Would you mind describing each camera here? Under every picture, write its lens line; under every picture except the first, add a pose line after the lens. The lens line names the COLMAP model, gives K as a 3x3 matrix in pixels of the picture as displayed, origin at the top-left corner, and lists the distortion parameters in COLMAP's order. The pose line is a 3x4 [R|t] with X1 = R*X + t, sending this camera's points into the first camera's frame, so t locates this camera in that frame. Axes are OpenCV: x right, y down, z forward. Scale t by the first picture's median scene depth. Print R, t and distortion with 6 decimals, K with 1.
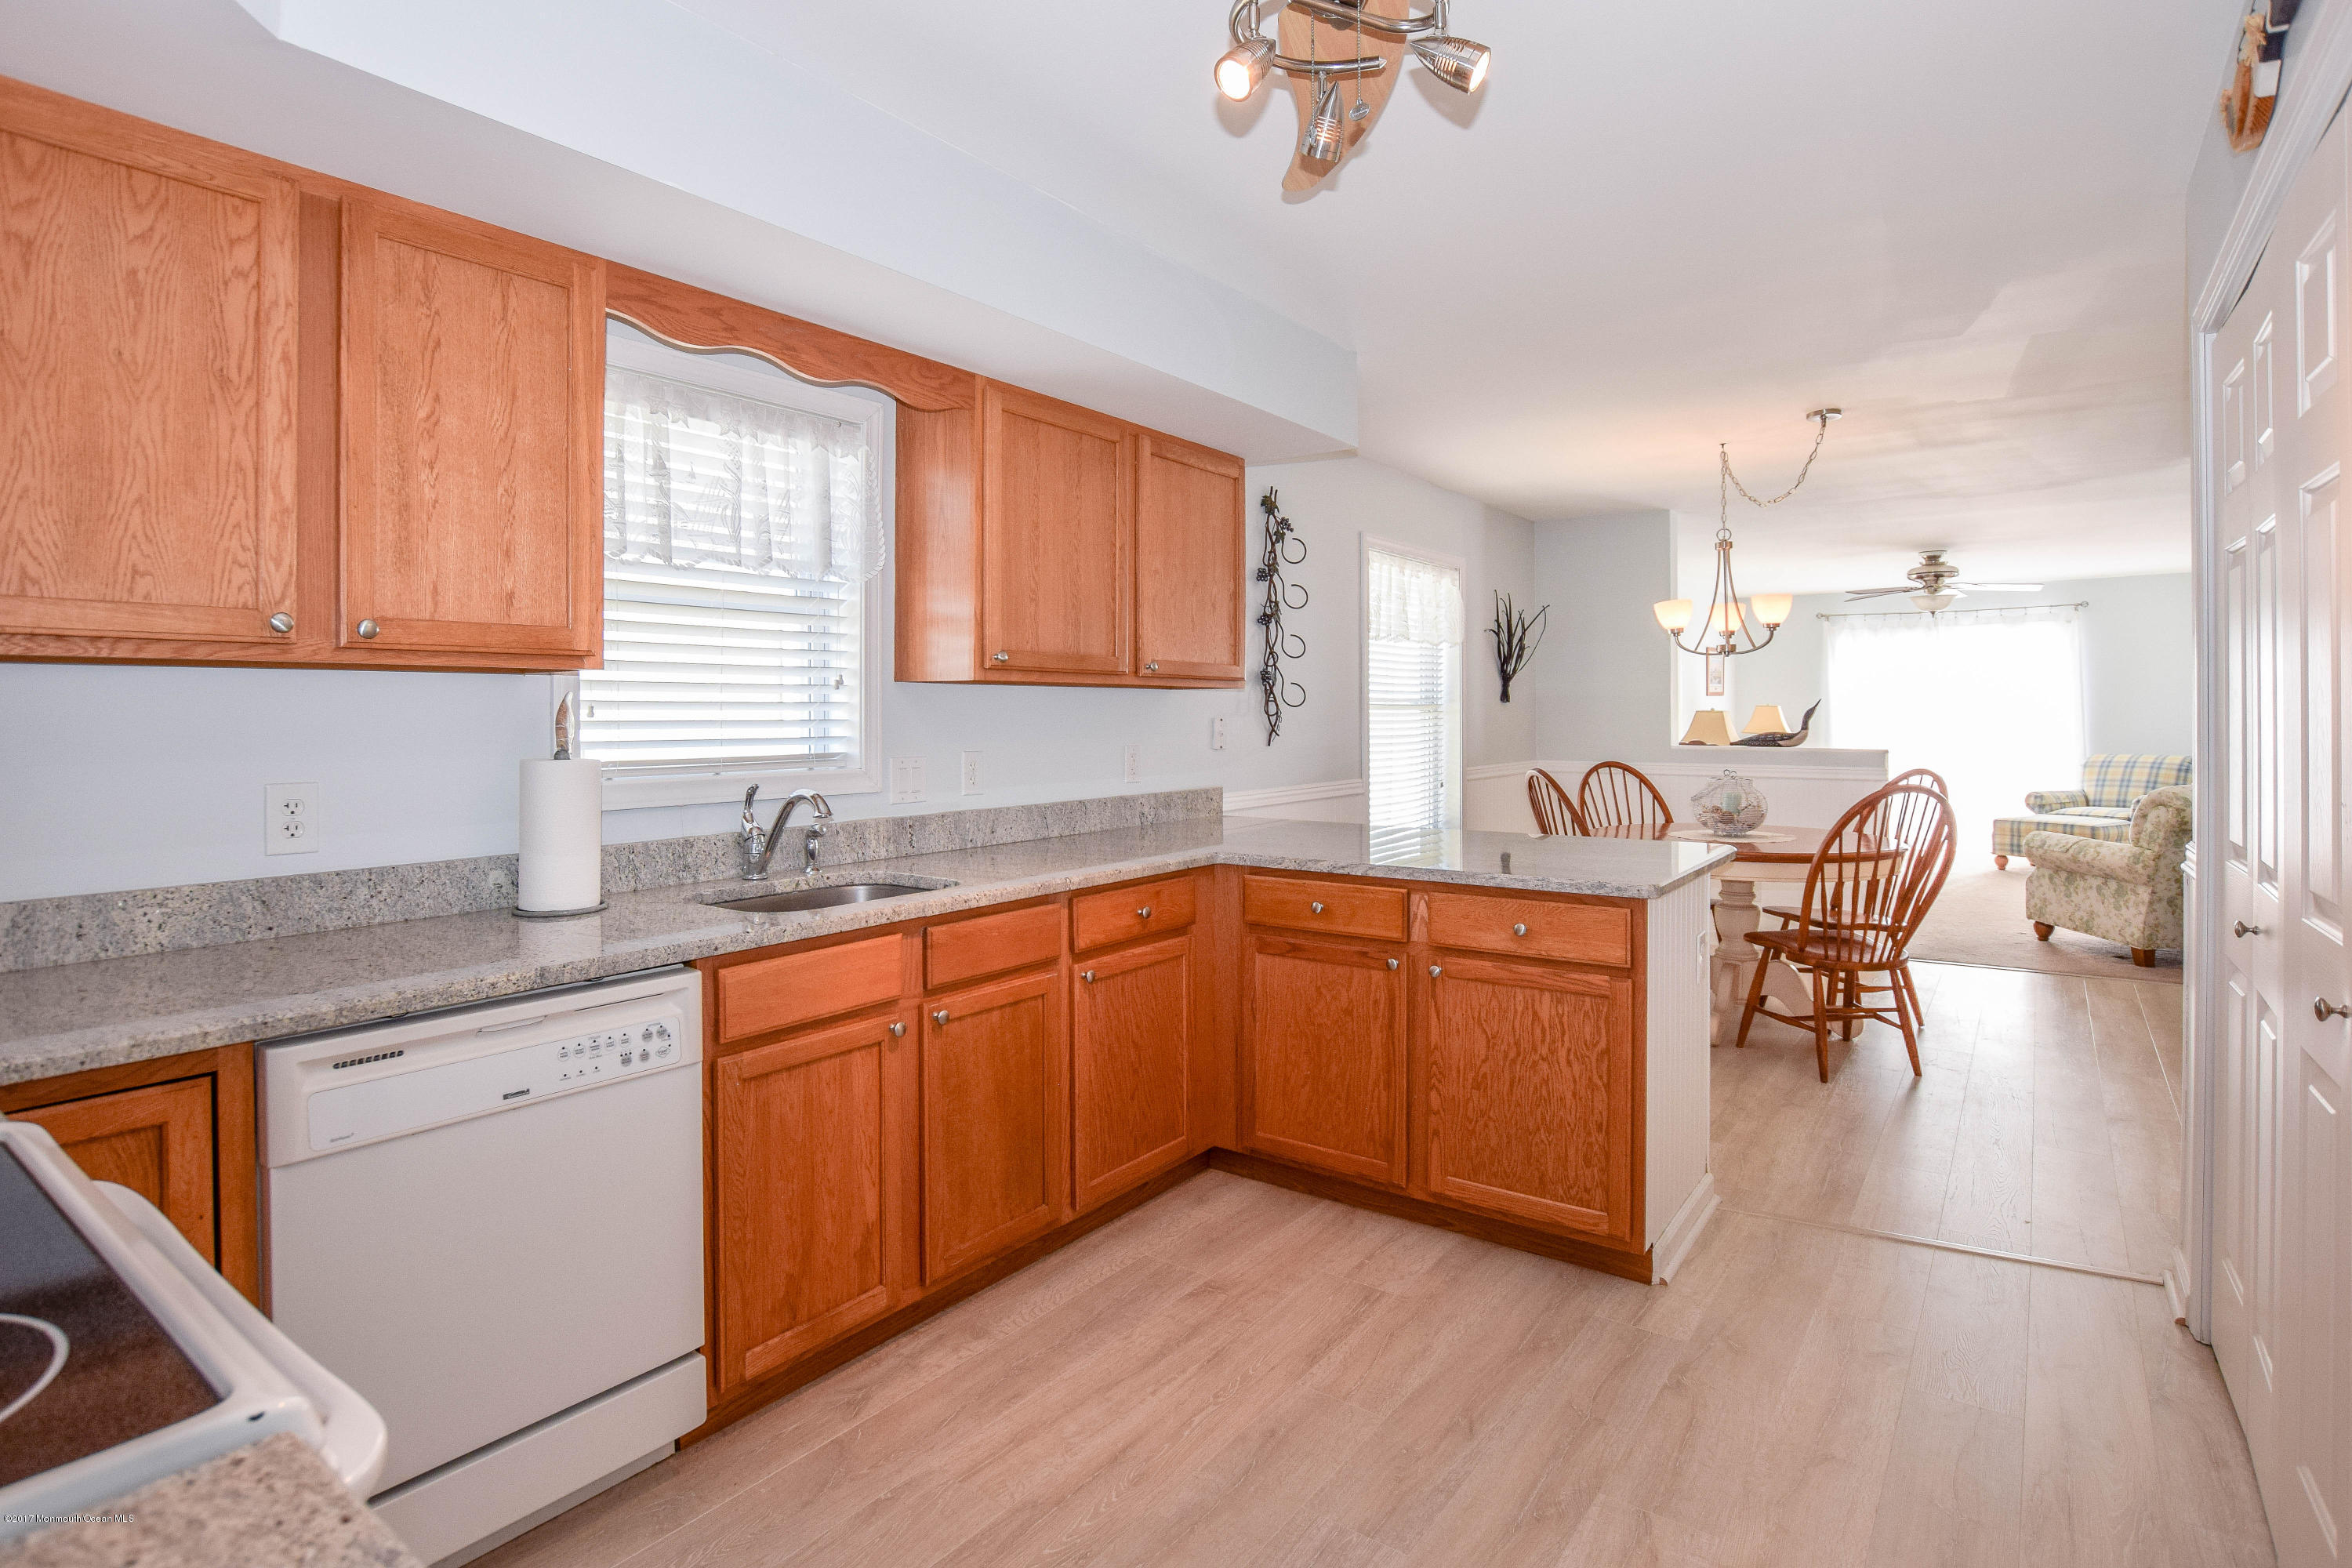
lens RADIAL K [[1162.9, 0, 1179.3], [0, 1162.9, 712.8], [0, 0, 1]] dist [-0.024179, 0.002337]
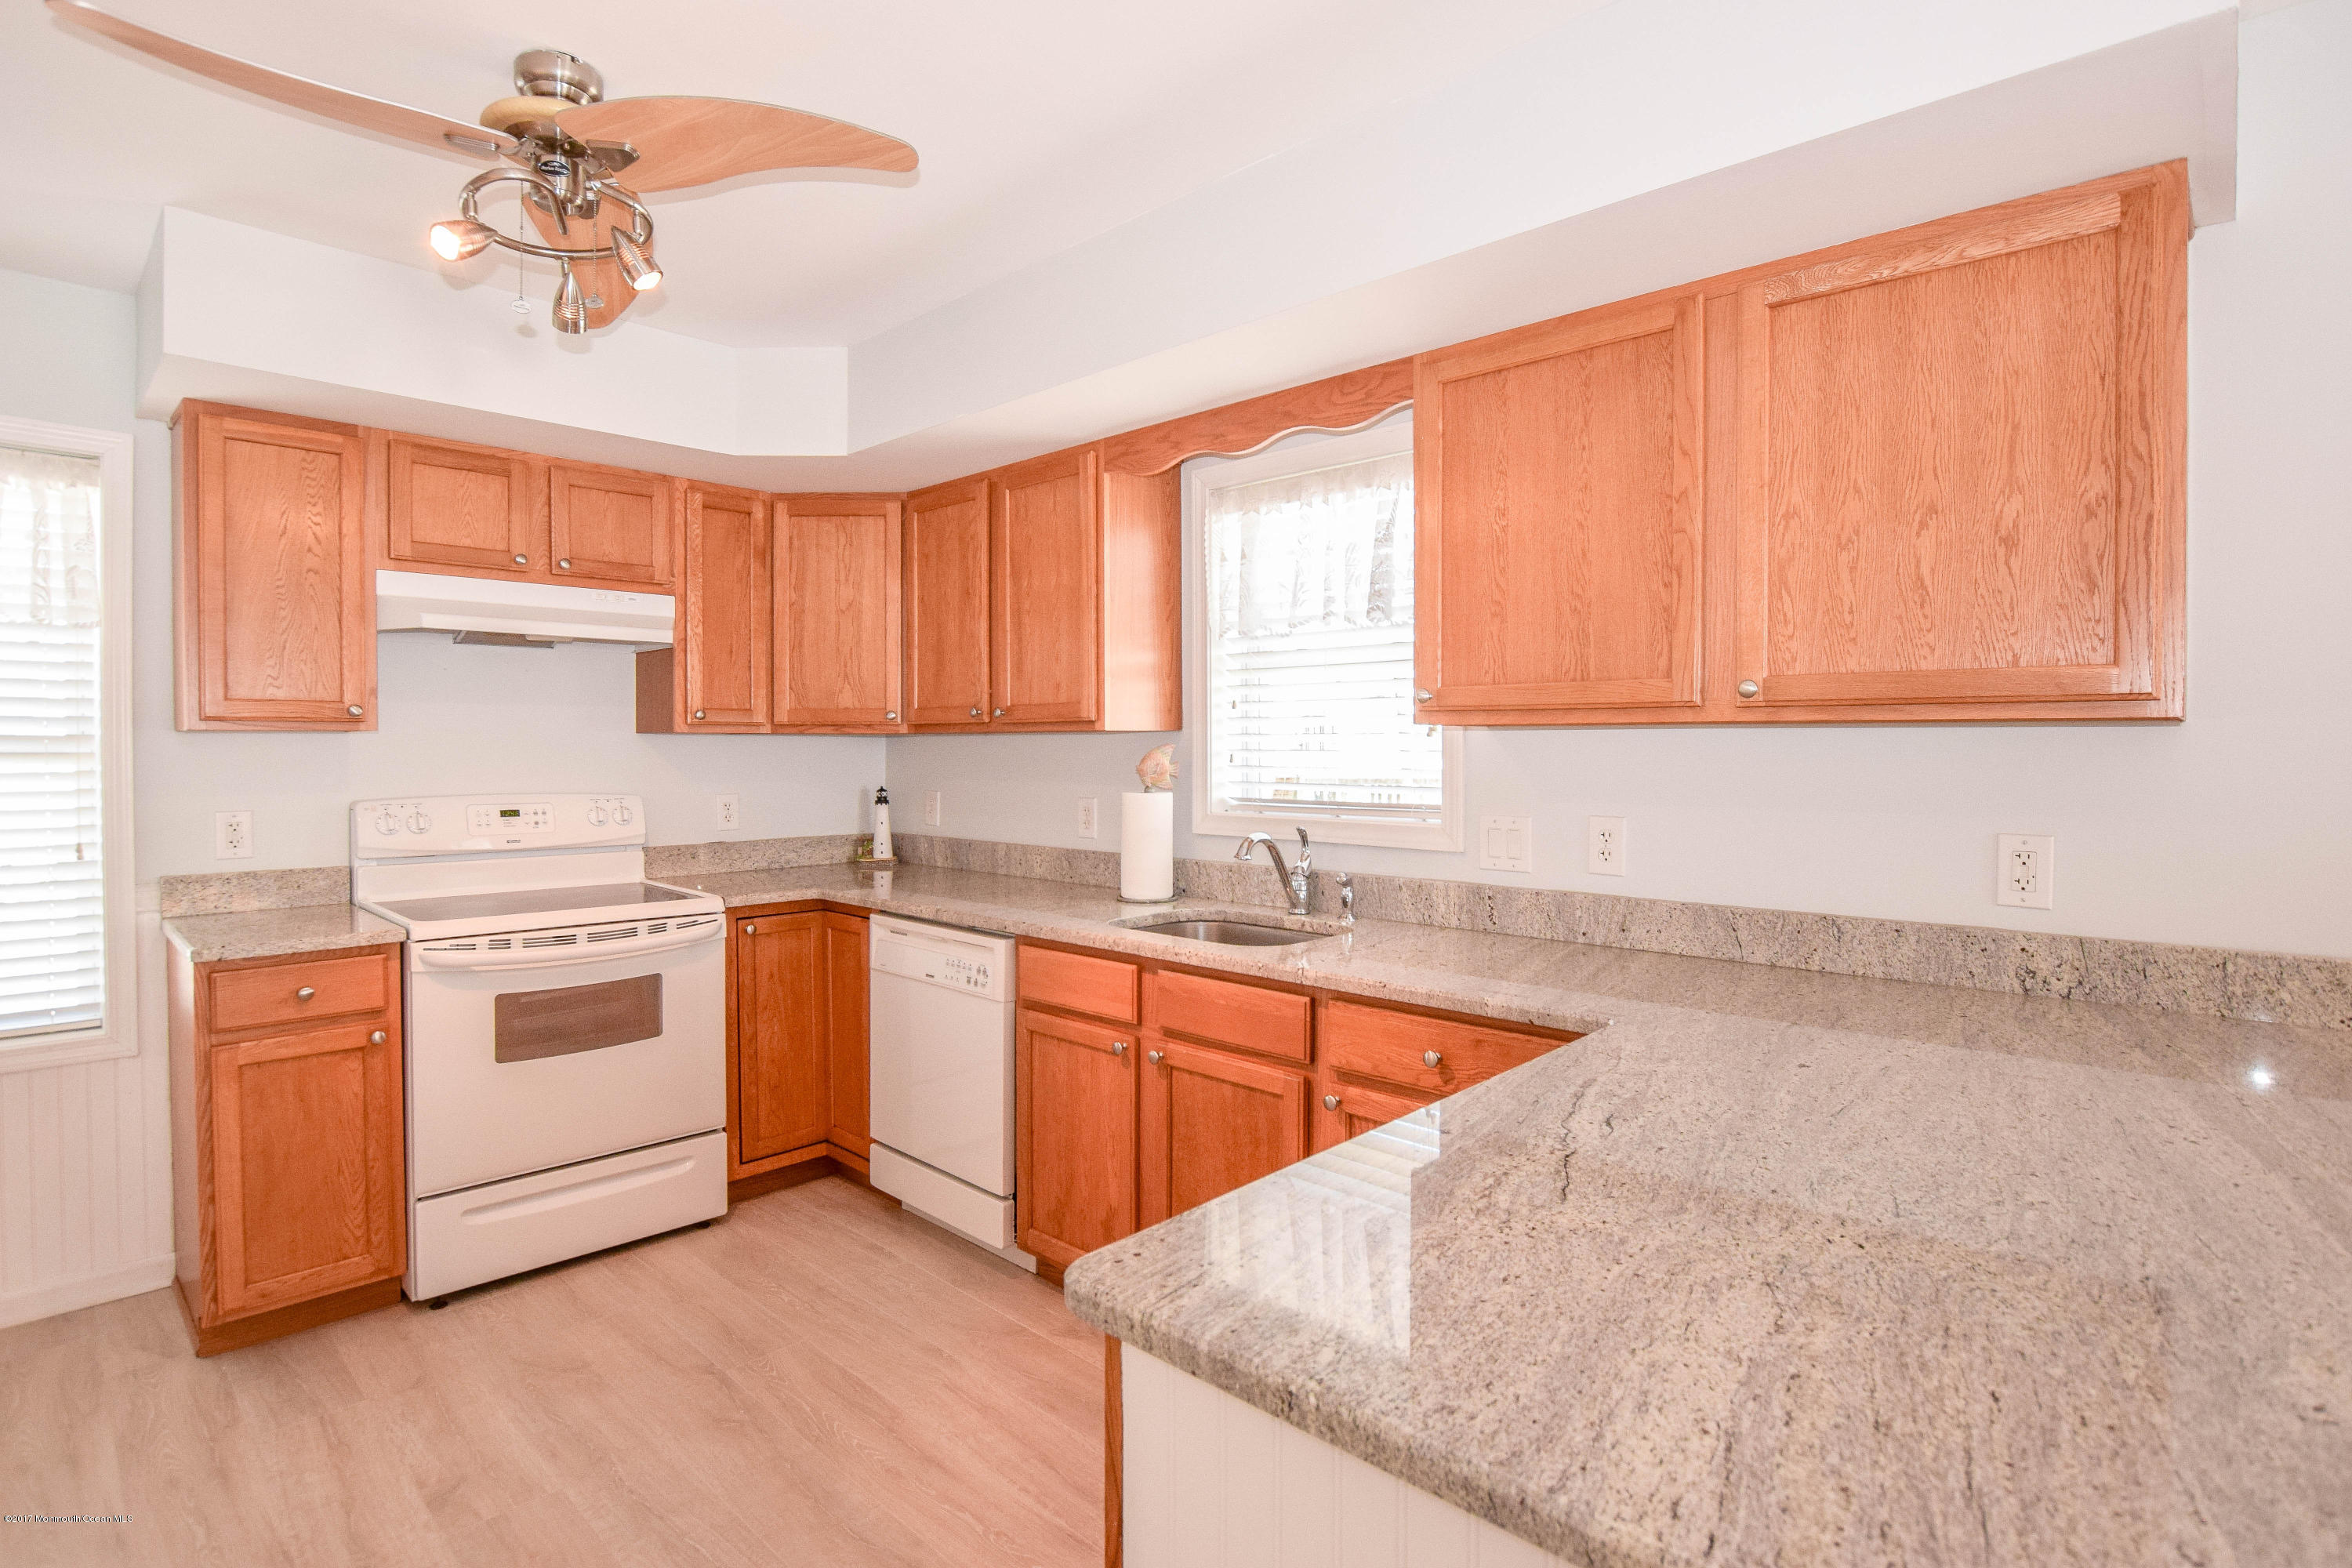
lens RADIAL K [[1162.9, 0, 1183.9], [0, 1162.9, 759.9], [0, 0, 1]] dist [-0.024179, 0.002337]
pose [[-0.118042, 0.015701, -0.992884, 0.642816], [0.000581, 0.999876, 0.015743, -0.016180], [0.993008, 0.001282, -0.118037, 0.896629]]
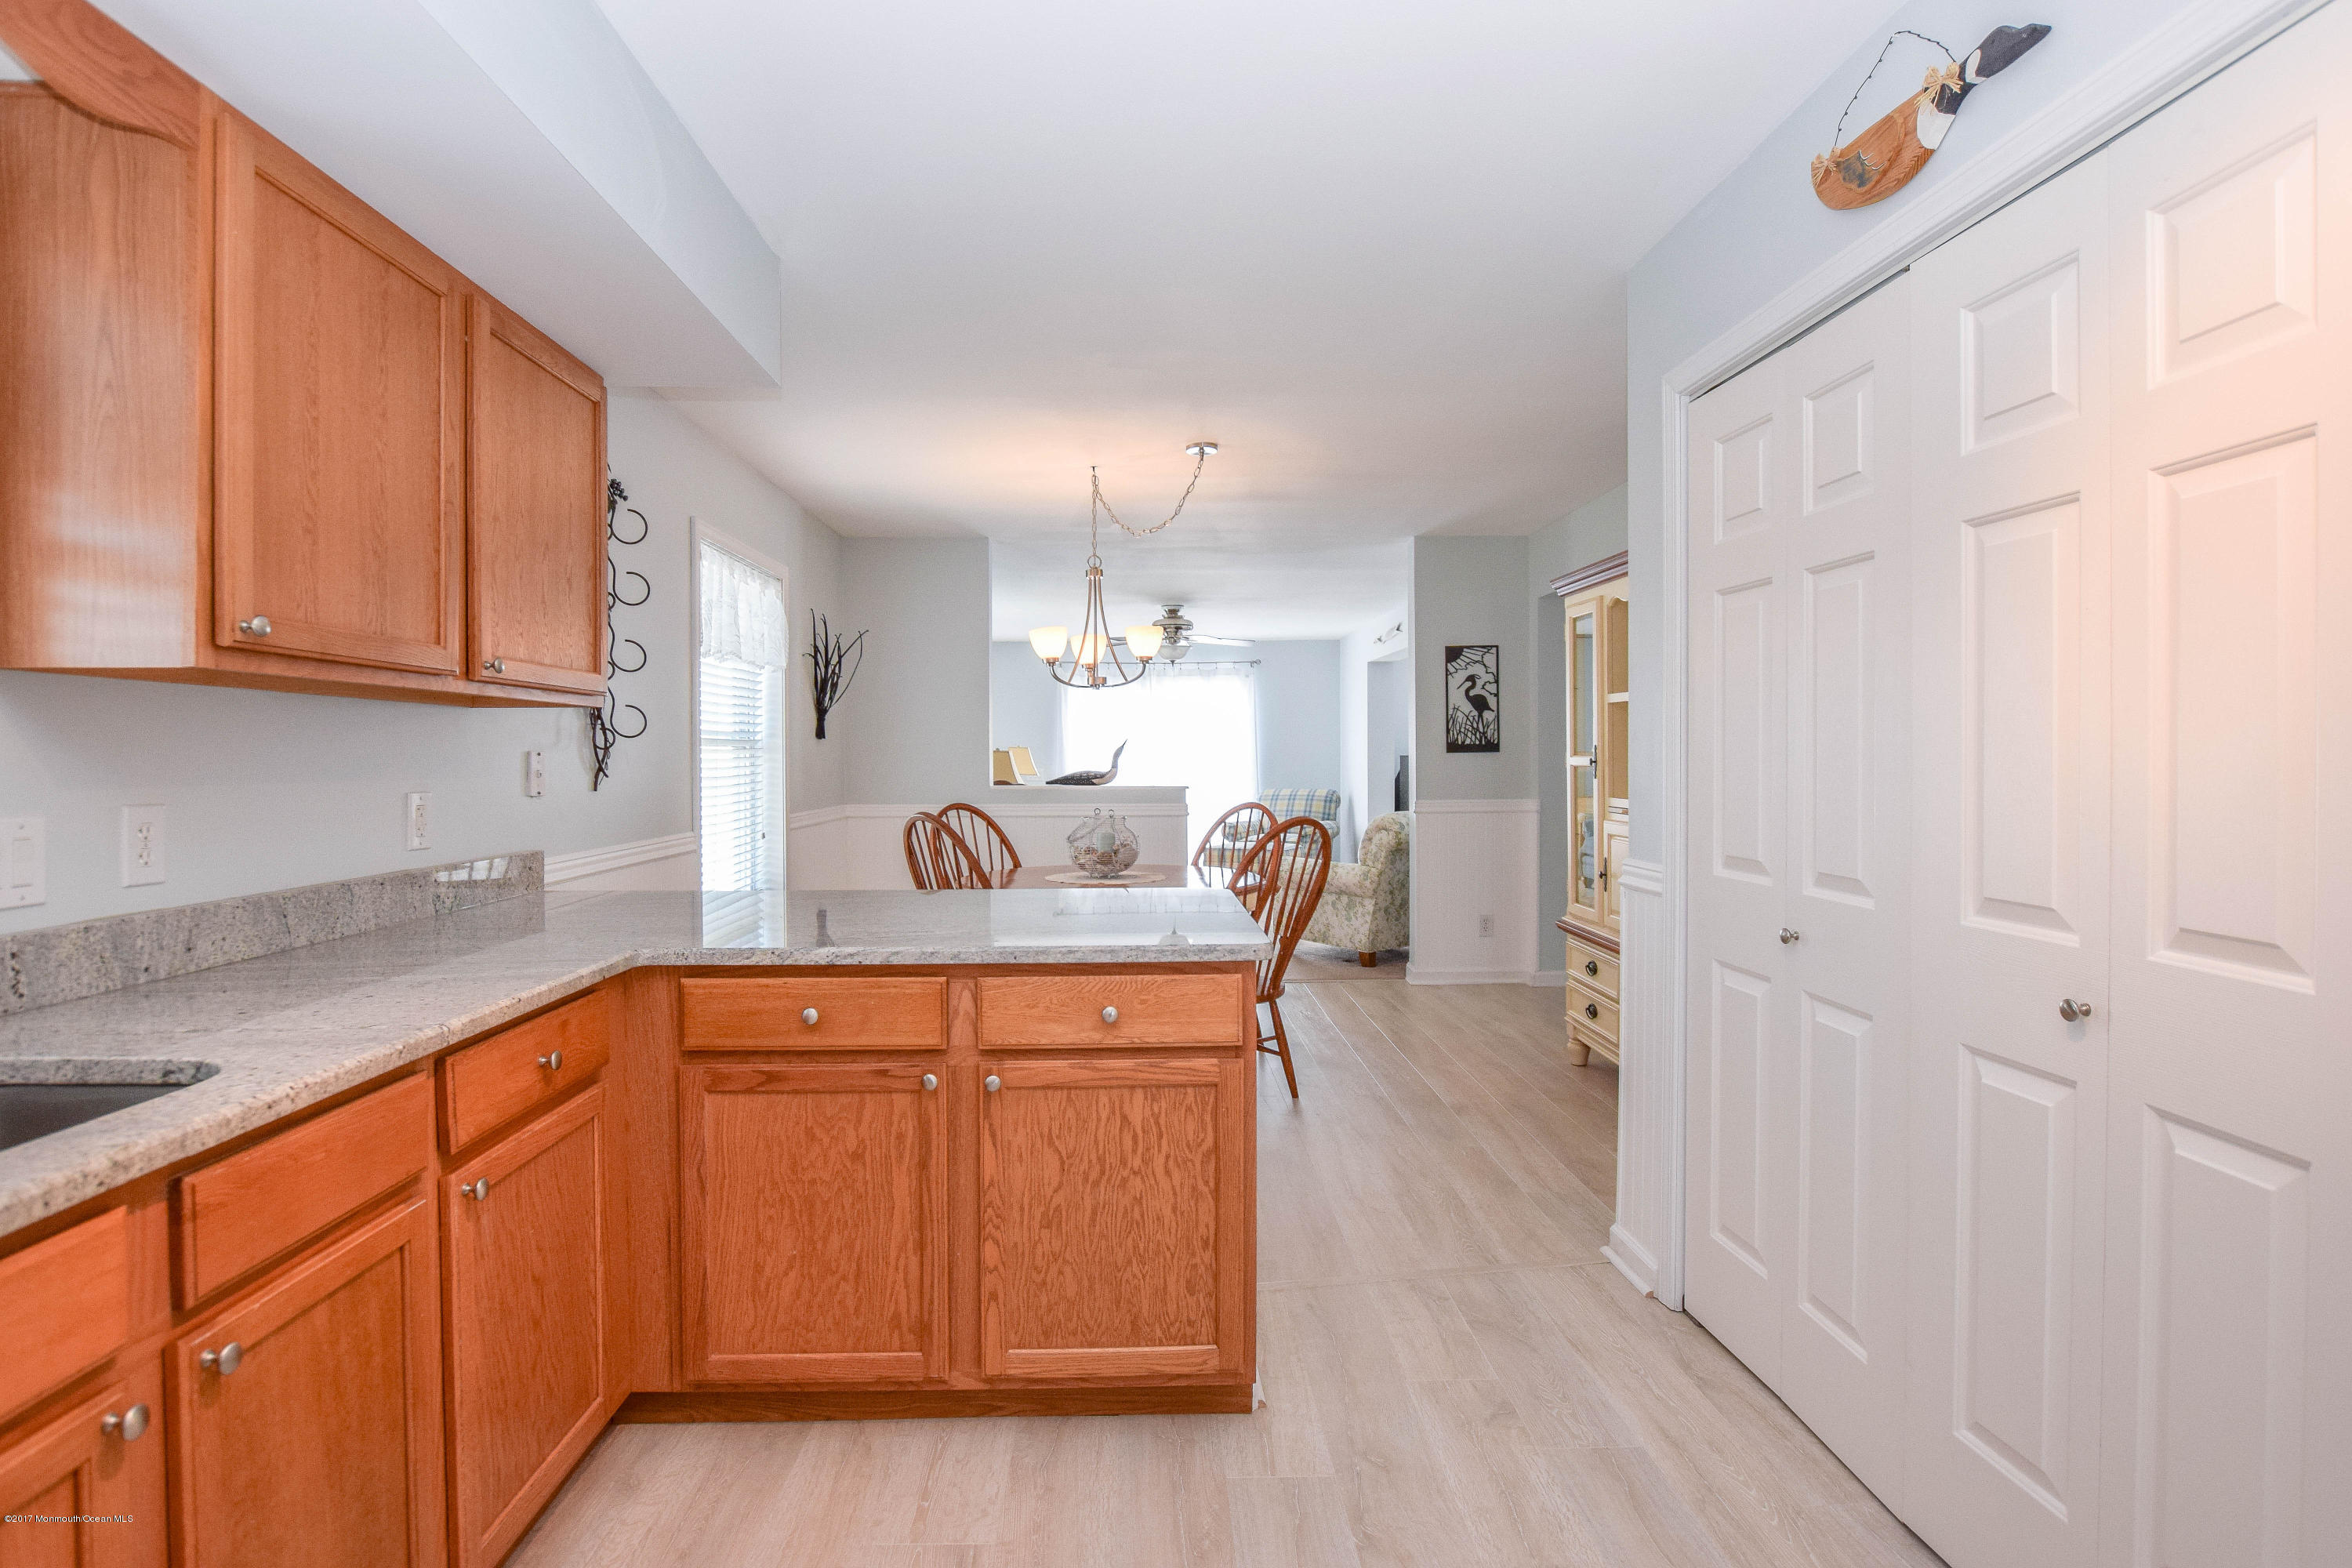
lens RADIAL K [[1195.7, 0, 1151.5], [0, 1195.7, 767.7], [0, 0, 1]] dist [-0.027620, 0.004885]
pose [[0.792057, -0.005237, 0.610425, -0.152854], [0.000682, 0.999970, 0.007693, 0.012699], [-0.610447, -0.005677, 0.792036, 0.303355]]
